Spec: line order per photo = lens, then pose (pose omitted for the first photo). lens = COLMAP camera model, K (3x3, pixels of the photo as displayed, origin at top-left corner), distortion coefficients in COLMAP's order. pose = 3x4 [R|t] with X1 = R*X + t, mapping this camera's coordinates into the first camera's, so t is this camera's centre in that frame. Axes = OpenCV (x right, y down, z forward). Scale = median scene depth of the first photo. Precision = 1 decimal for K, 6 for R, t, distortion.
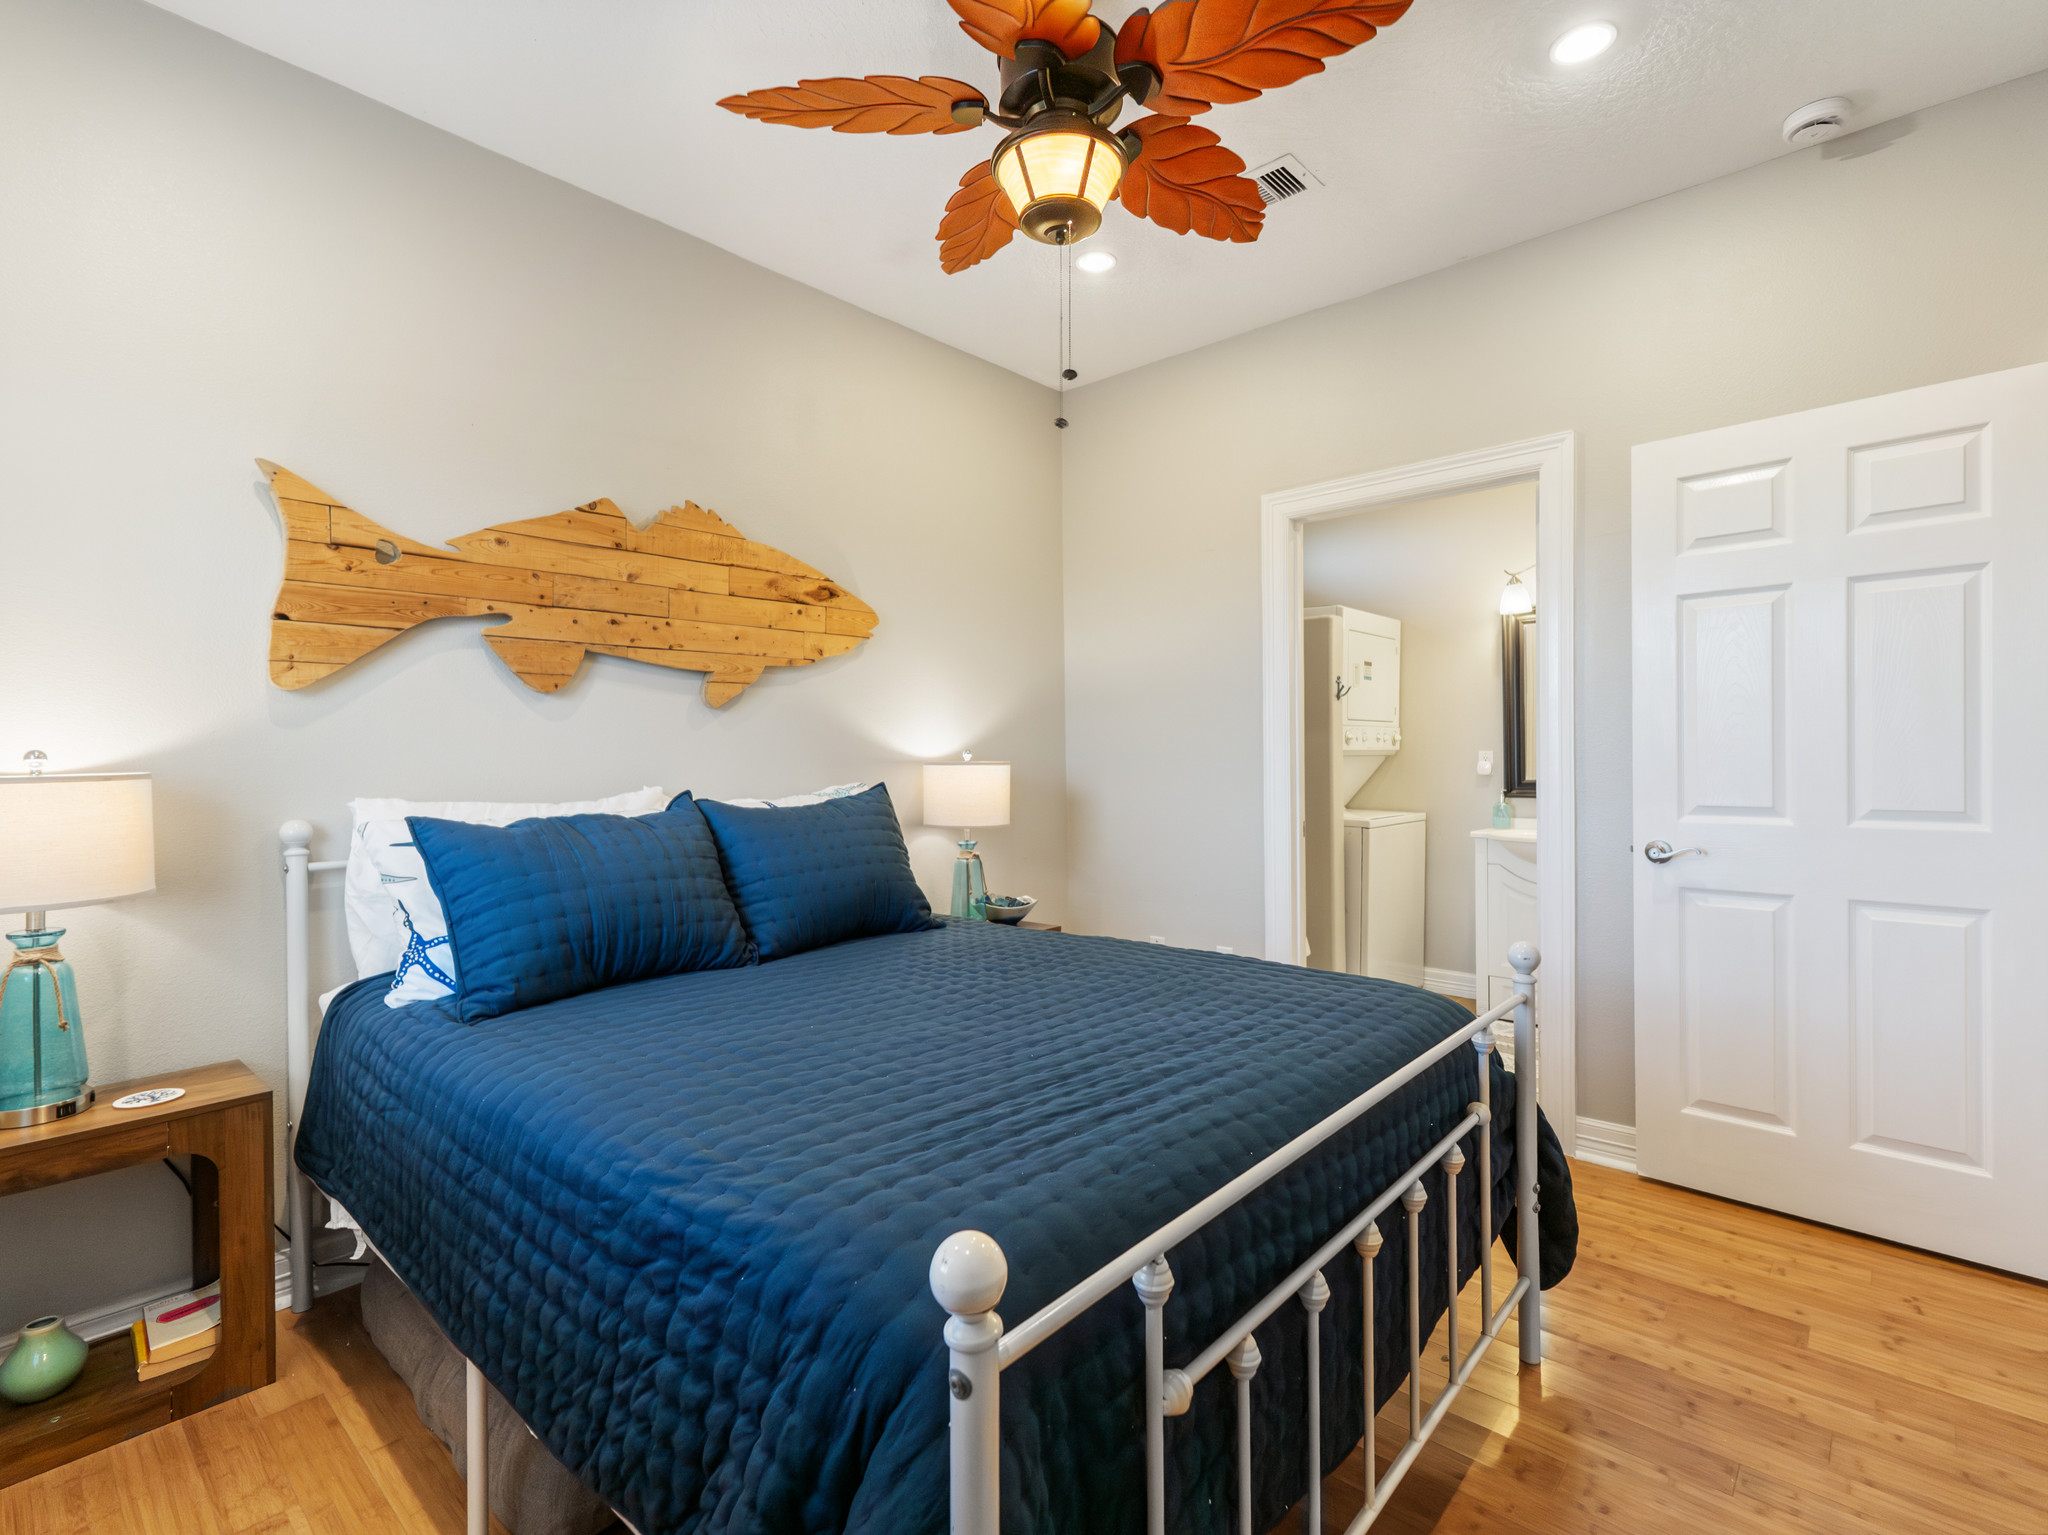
lens RADIAL K [[970.7, 0, 1024.0], [0, 970.7, 767.5], [0, 0, 1]] dist [0.003572, 0.000188]
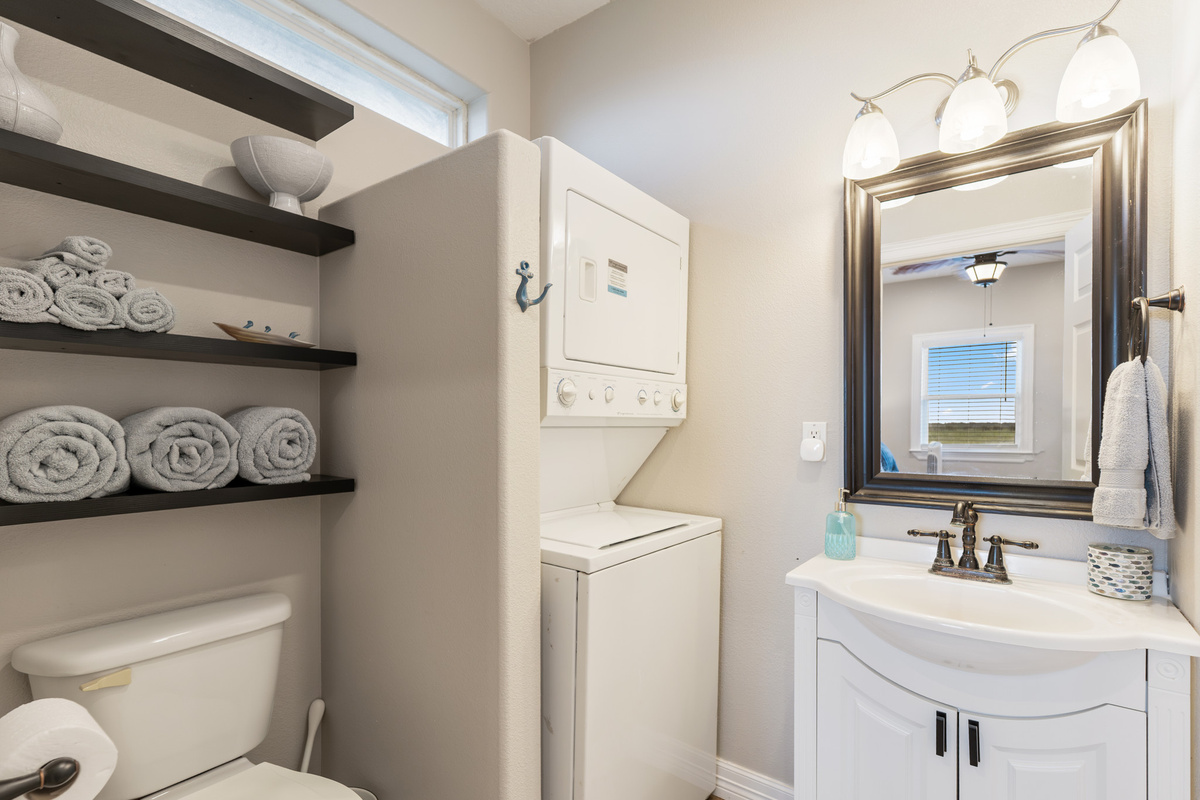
lens RADIAL K [[566.3, 0, 600.4], [0, 566.3, 428.4], [0, 0, 1]] dist [0.006663, -0.000070]
pose [[0.995884, 0.012466, 0.089774, 0.056374], [-0.012108, 0.999916, -0.004526, -0.001744], [-0.089823, 0.003421, 0.995952, 0.119689]]
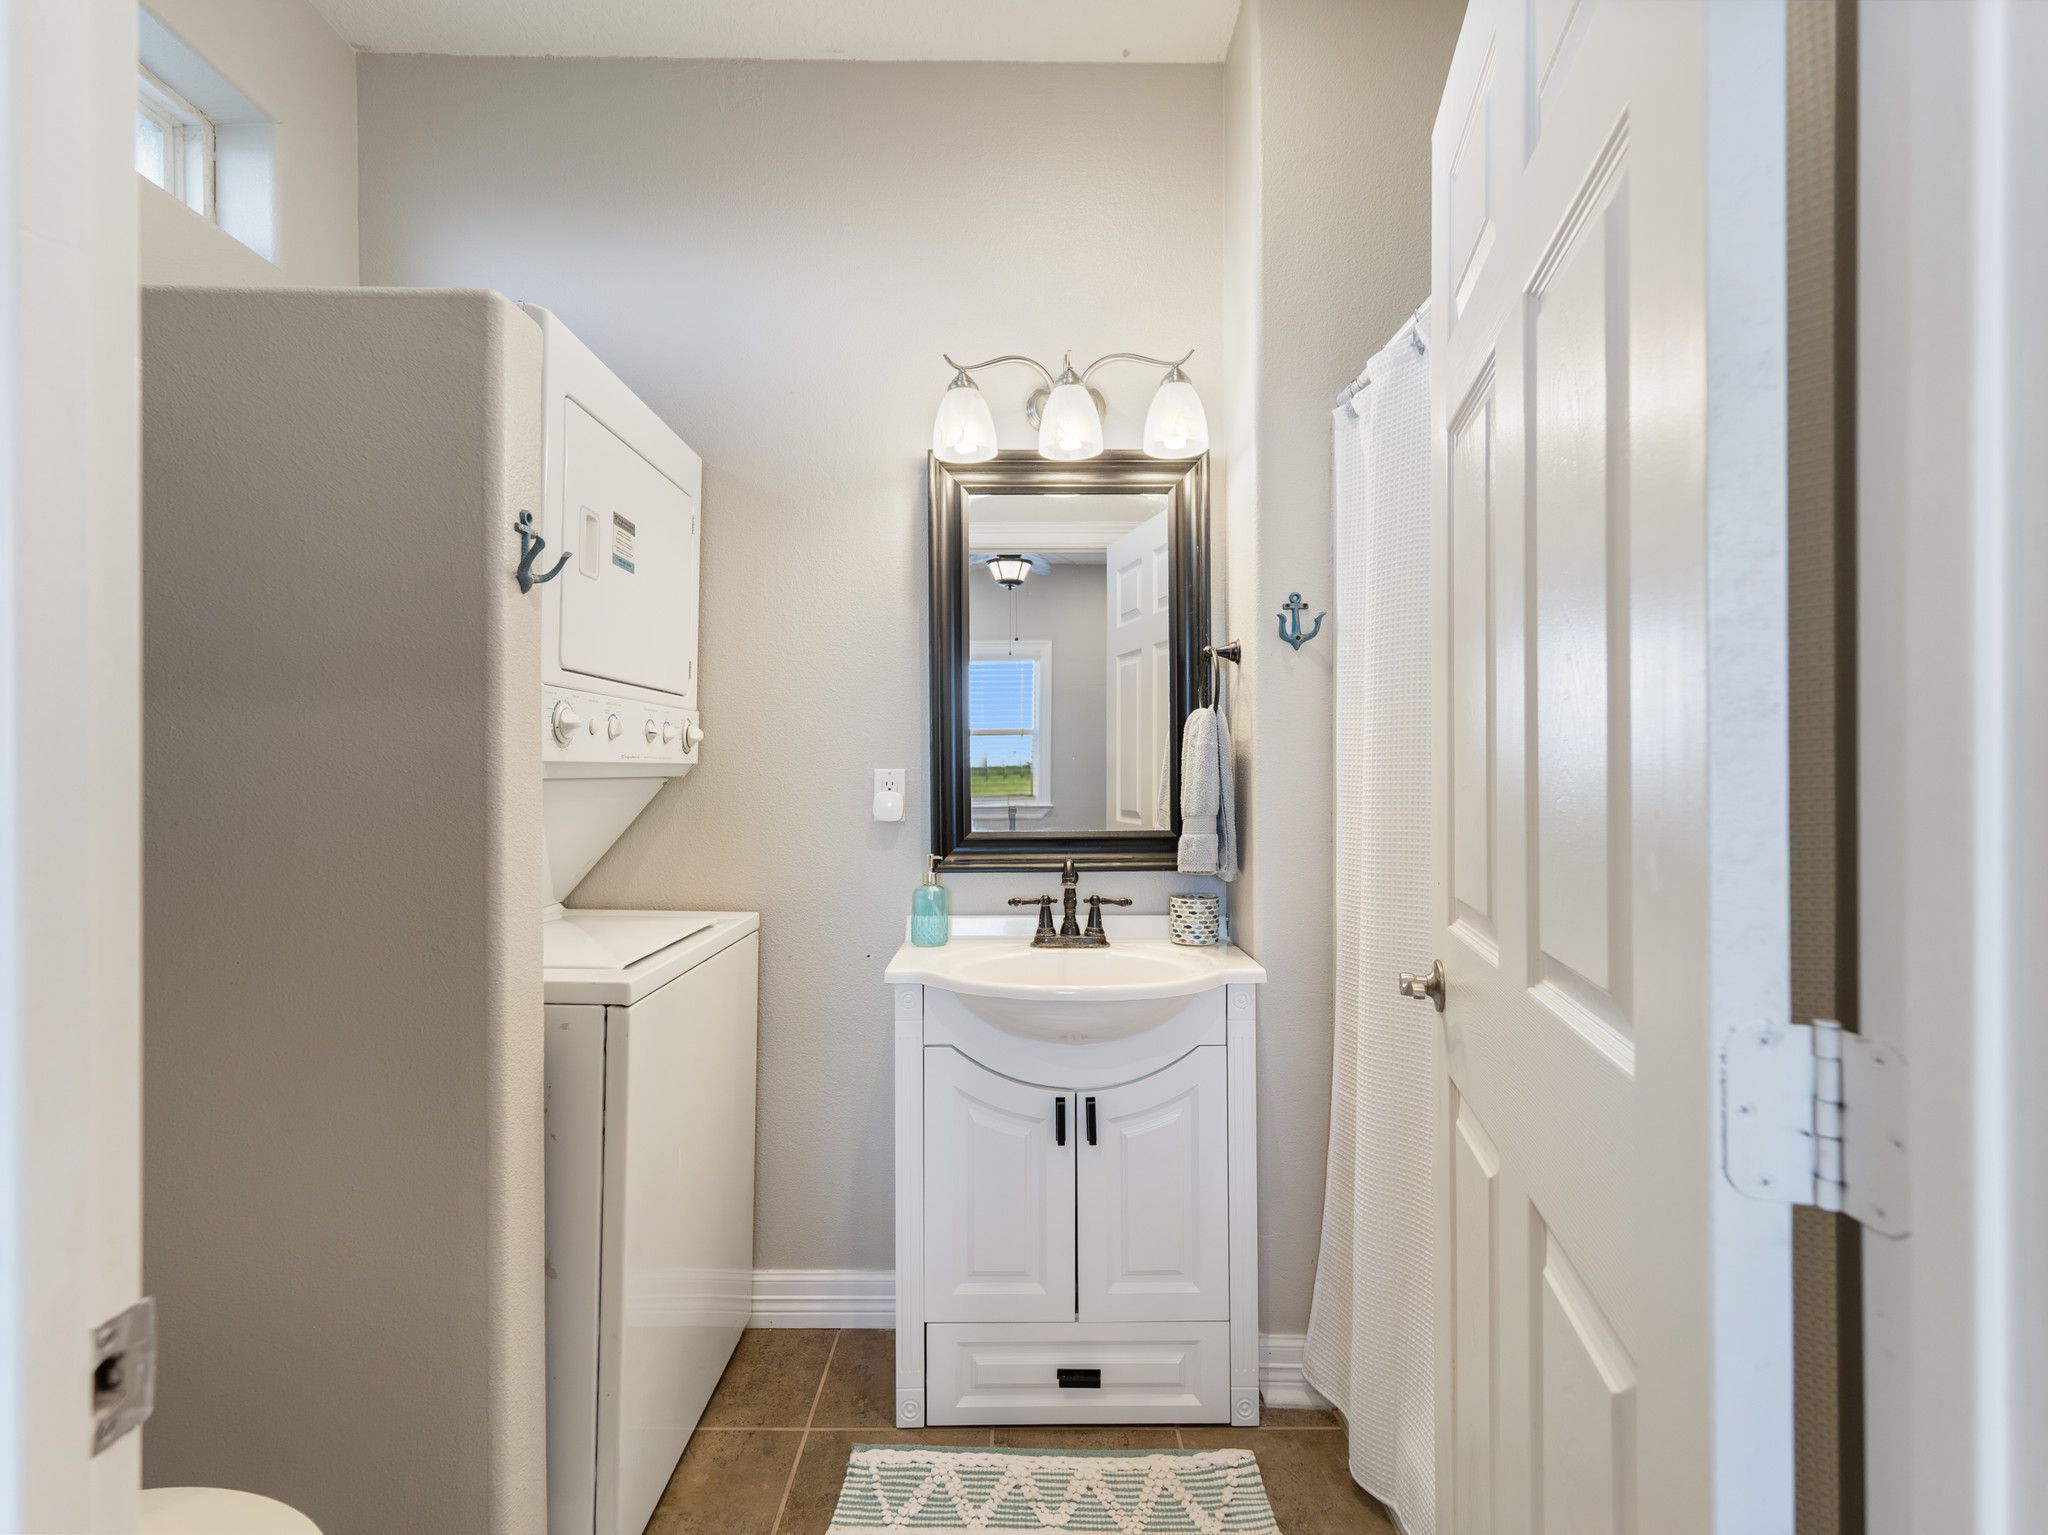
lens RADIAL K [[970.7, 0, 1024.0], [0, 970.7, 767.5], [0, 0, 1]] dist [0.003572, 0.000188]
pose [[0.737357, 0.010041, 0.675429, 0.039479], [0.001426, 0.999864, -0.016421, -0.001810], [-0.675502, 0.013071, 0.737243, 0.113434]]
